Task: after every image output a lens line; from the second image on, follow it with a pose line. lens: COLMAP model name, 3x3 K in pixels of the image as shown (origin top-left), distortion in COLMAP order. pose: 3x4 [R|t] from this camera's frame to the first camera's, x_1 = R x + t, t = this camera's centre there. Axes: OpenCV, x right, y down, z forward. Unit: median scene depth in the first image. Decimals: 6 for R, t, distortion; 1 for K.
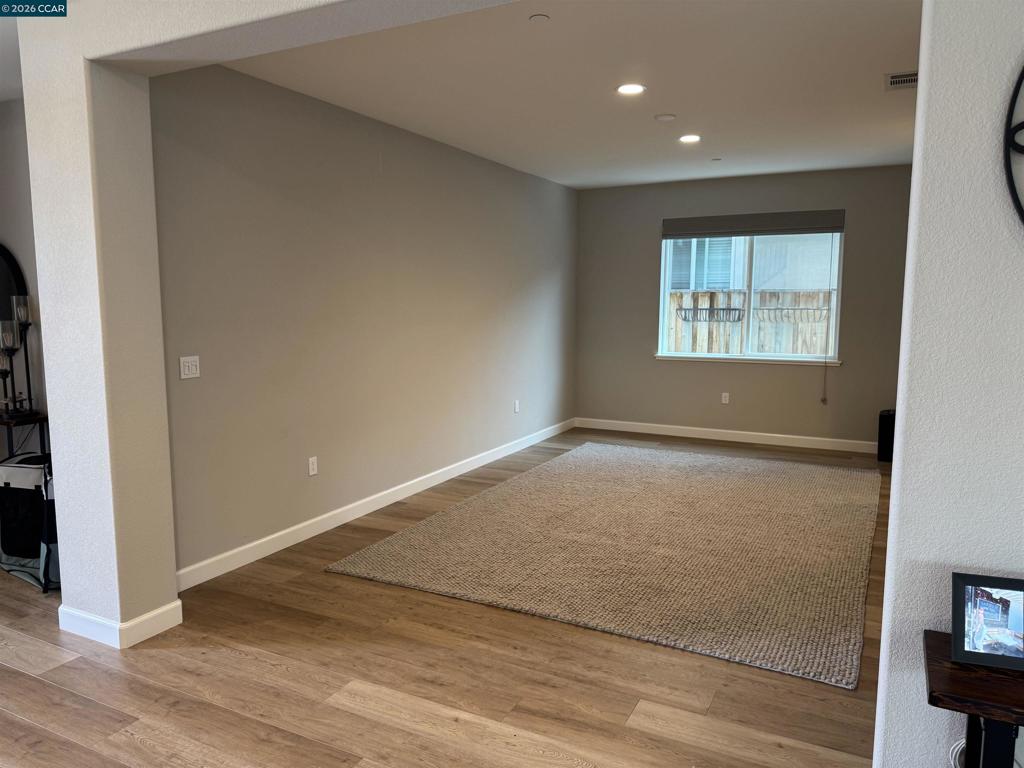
lens RADIAL K [[730.9, 0, 506.5], [0, 730.9, 382.9], [0, 0, 1]] dist [0.002055, -0.011459]
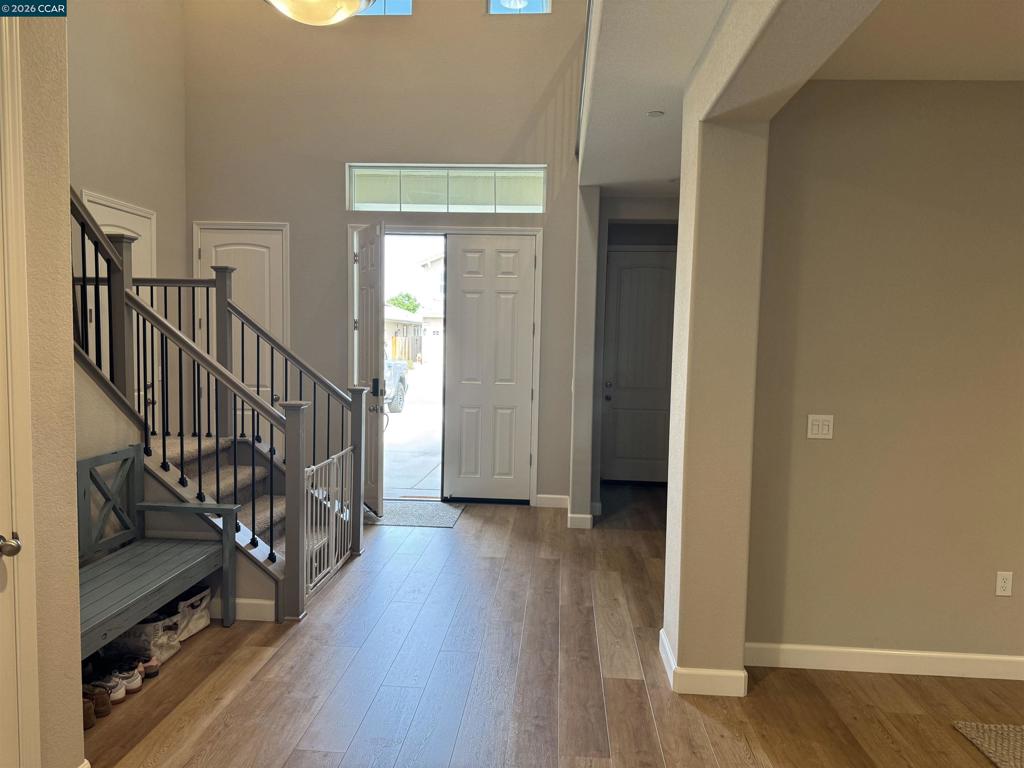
lens RADIAL K [[730.9, 0, 510.0], [0, 730.9, 382.5], [0, 0, 1]] dist [0.002055, -0.011459]
pose [[0.399834, 0.071107, -0.913825, 0.265675], [-0.133512, 0.990871, 0.018686, -0.047018], [0.906812, 0.114535, 0.405678, 0.316477]]
